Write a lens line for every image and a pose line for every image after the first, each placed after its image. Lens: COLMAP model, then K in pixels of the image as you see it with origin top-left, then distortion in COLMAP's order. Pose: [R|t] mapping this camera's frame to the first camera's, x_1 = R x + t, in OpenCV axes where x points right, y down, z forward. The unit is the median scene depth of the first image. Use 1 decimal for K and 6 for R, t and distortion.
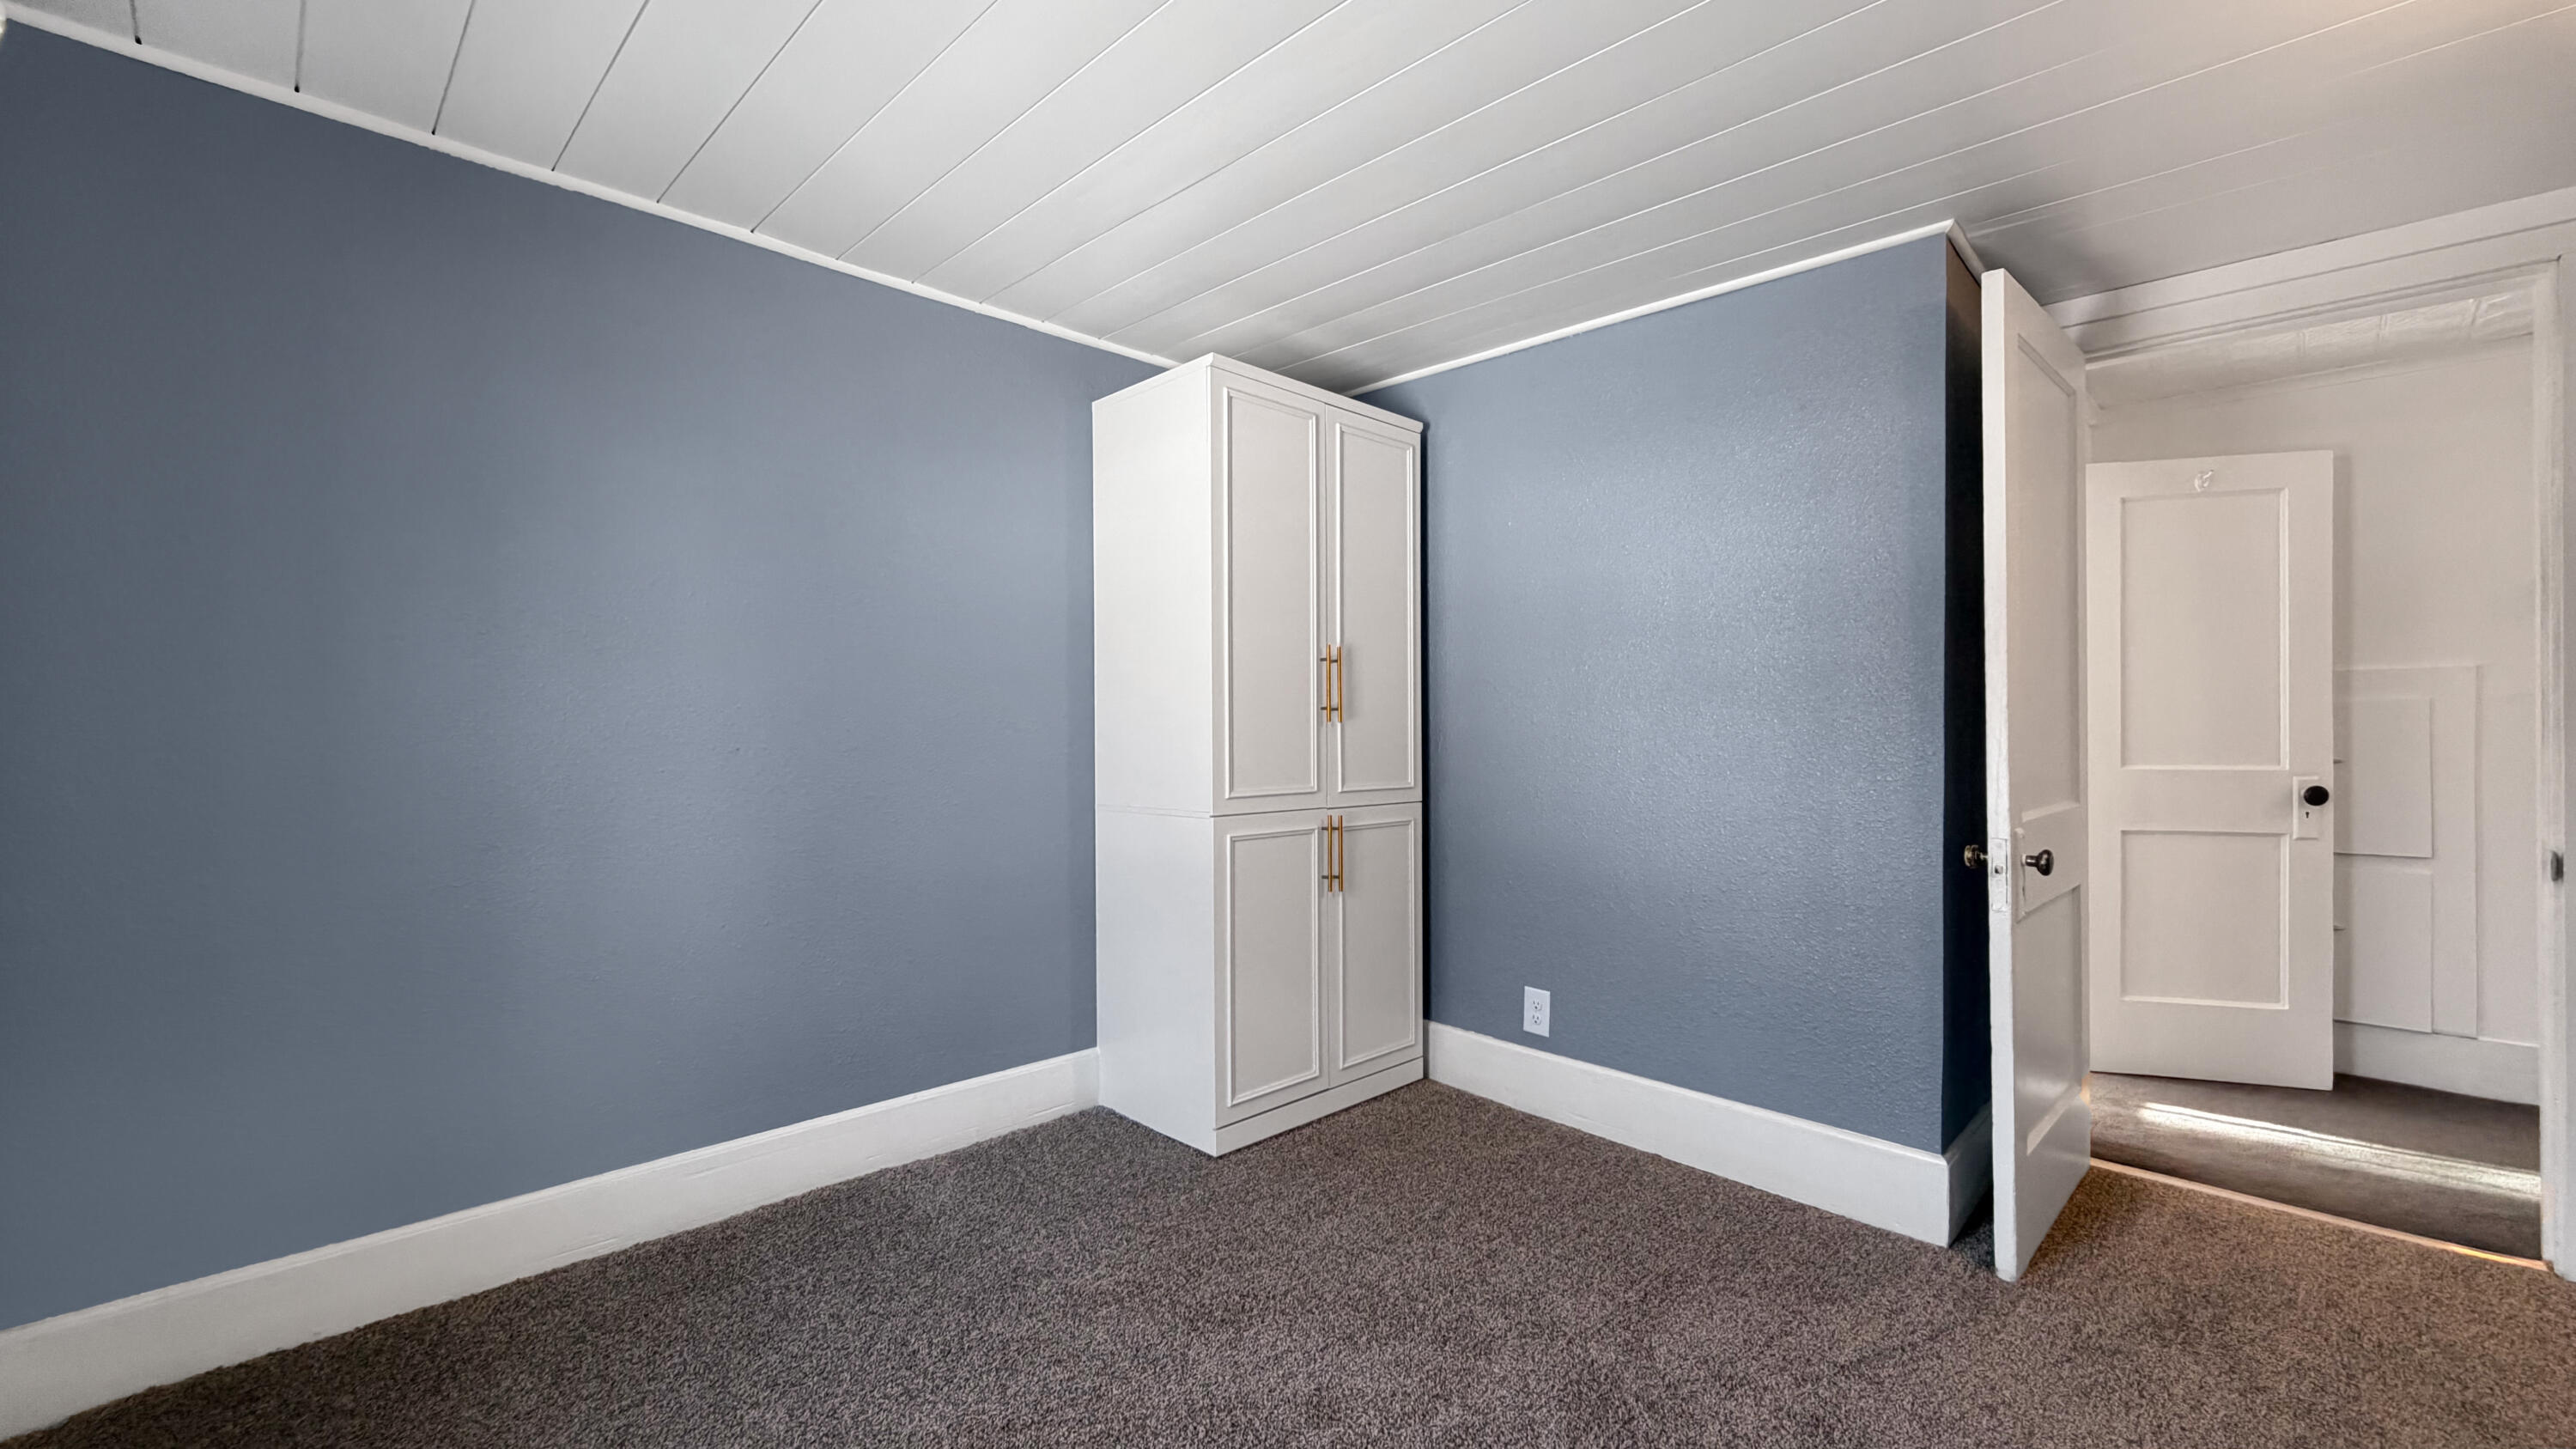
lens RADIAL K [[1021.8, 0, 1289.4], [0, 1021.8, 737.8], [0, 0, 1]] dist [-0.001466, -0.000424]
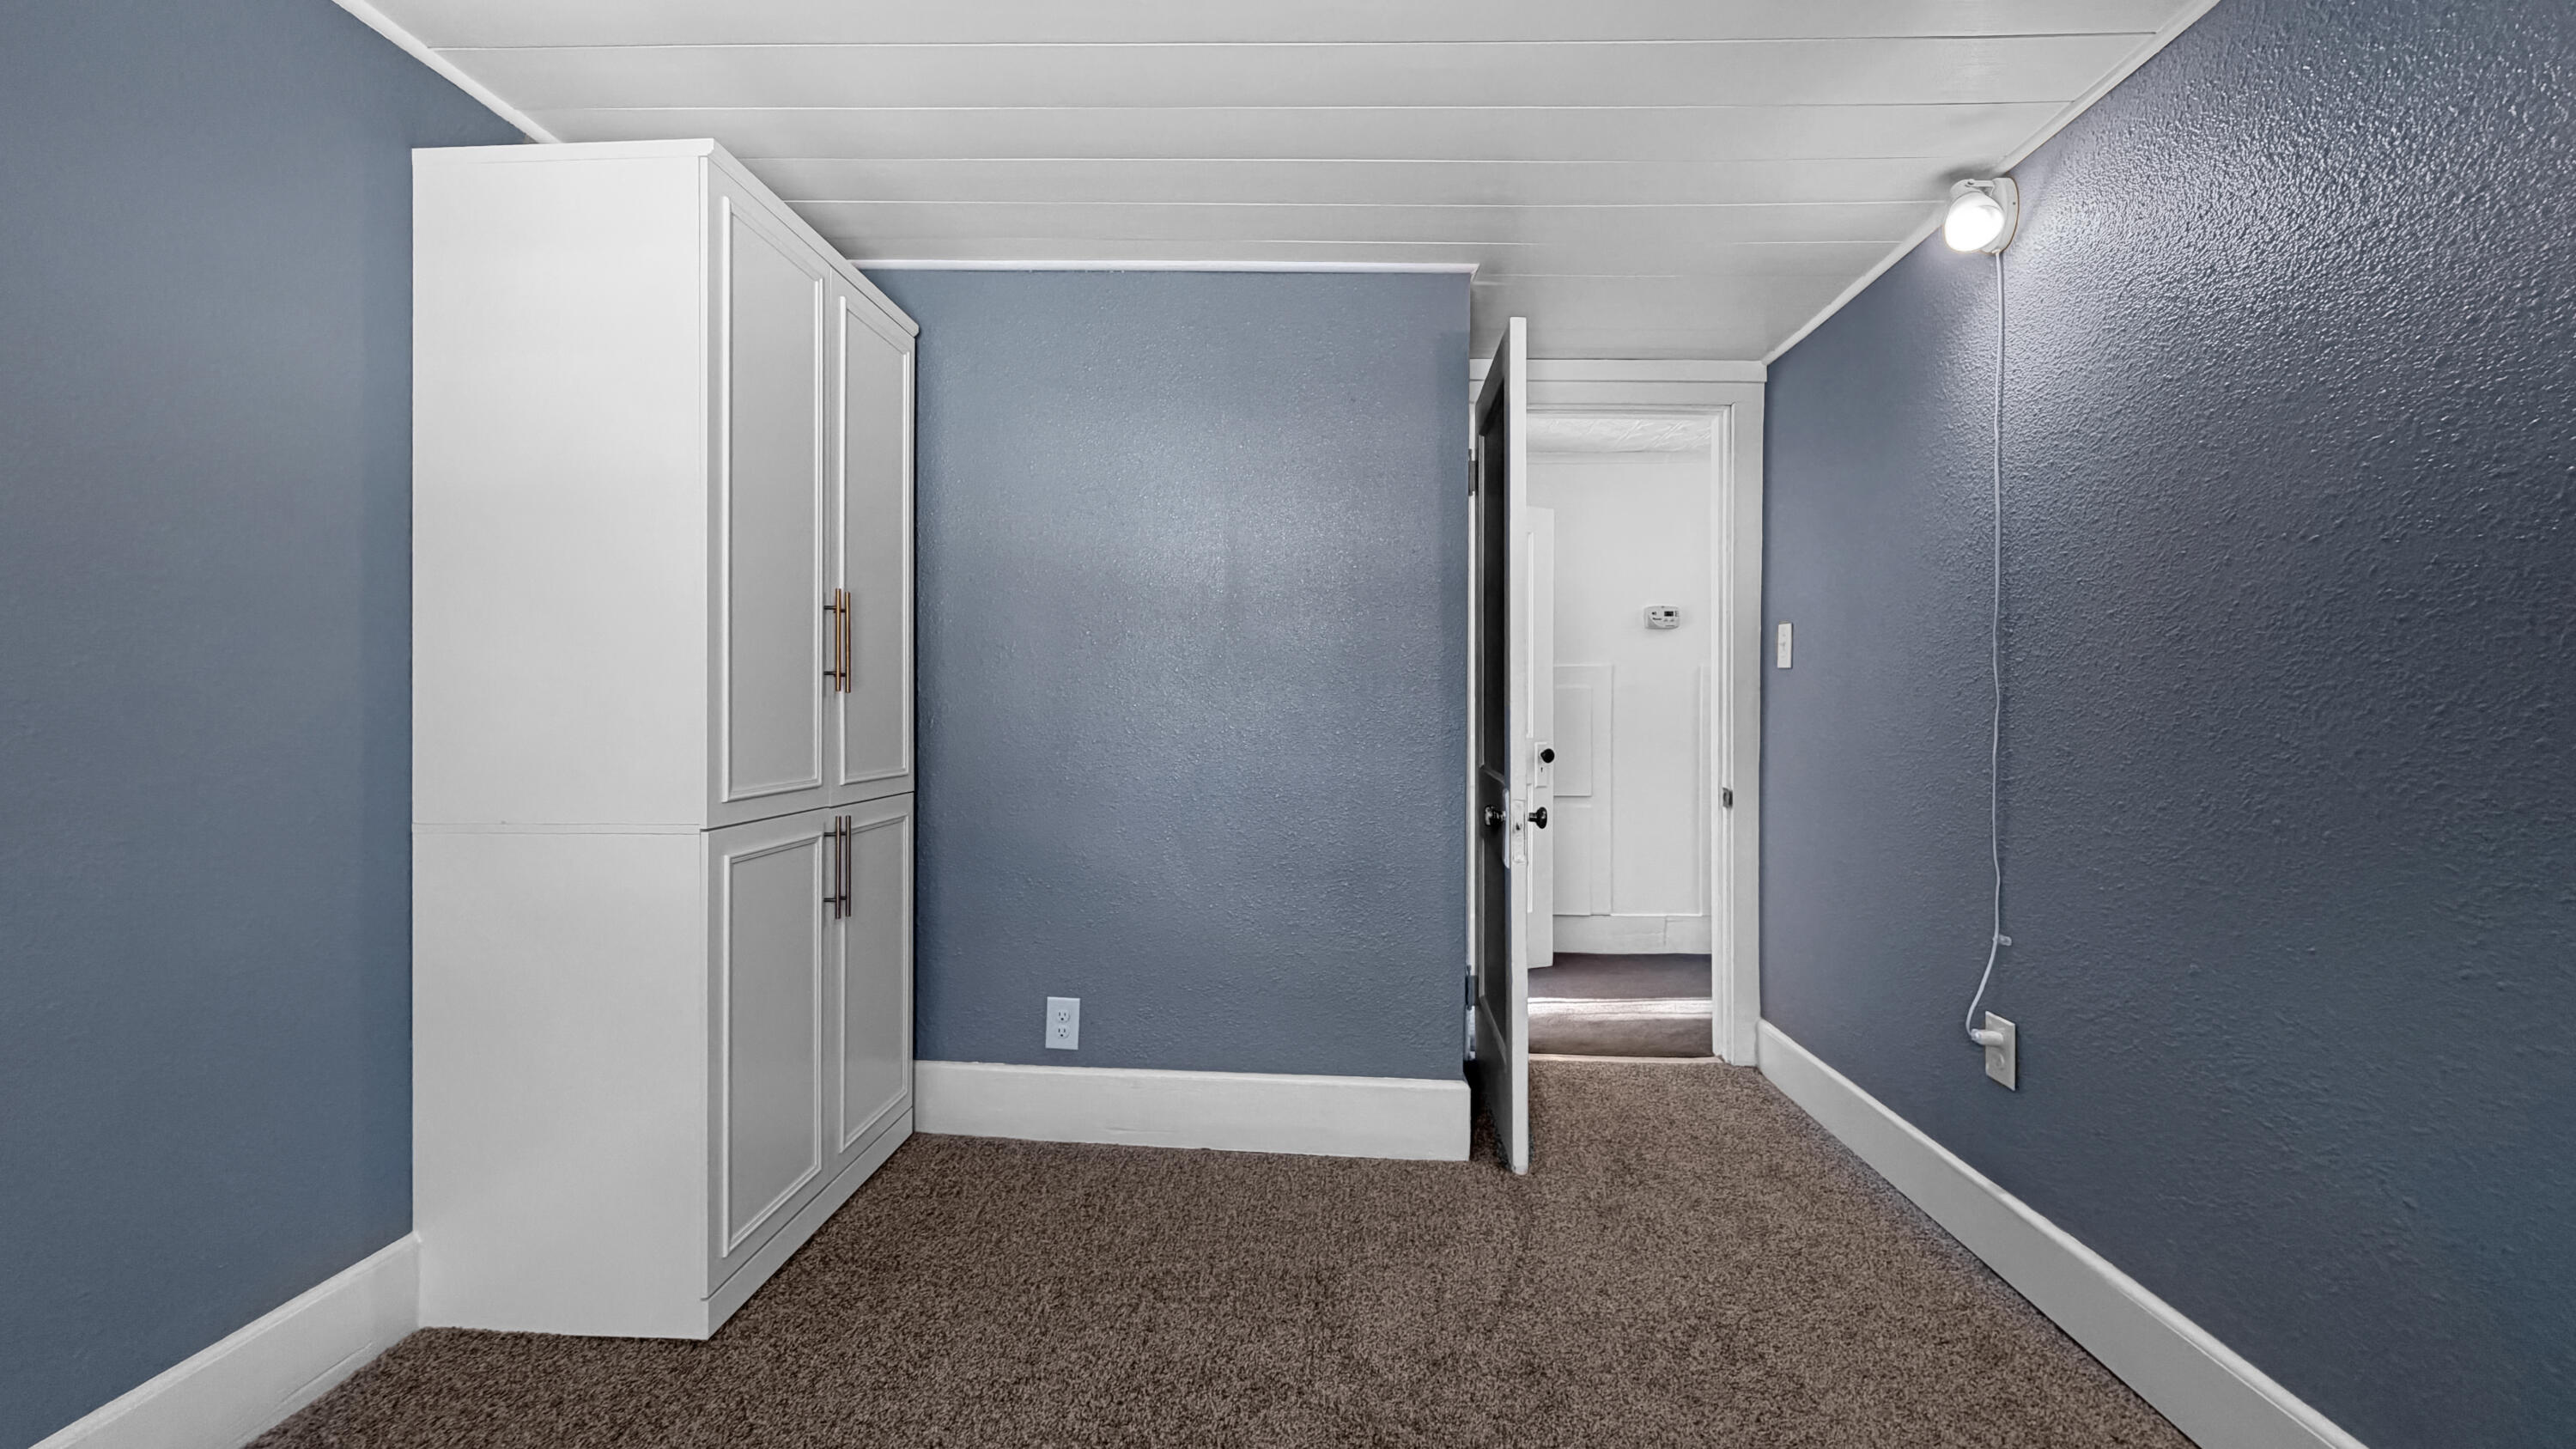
lens RADIAL K [[1024.0, 0, 1284.5], [0, 1024.0, 705.8], [0, 0, 1]] dist [-0.000791, -0.000122]
pose [[0.743682, 0.006436, 0.668503, -0.219583], [-0.001652, 0.999968, -0.007789, 0.000374], [-0.668532, 0.004689, 0.743669, 0.225147]]
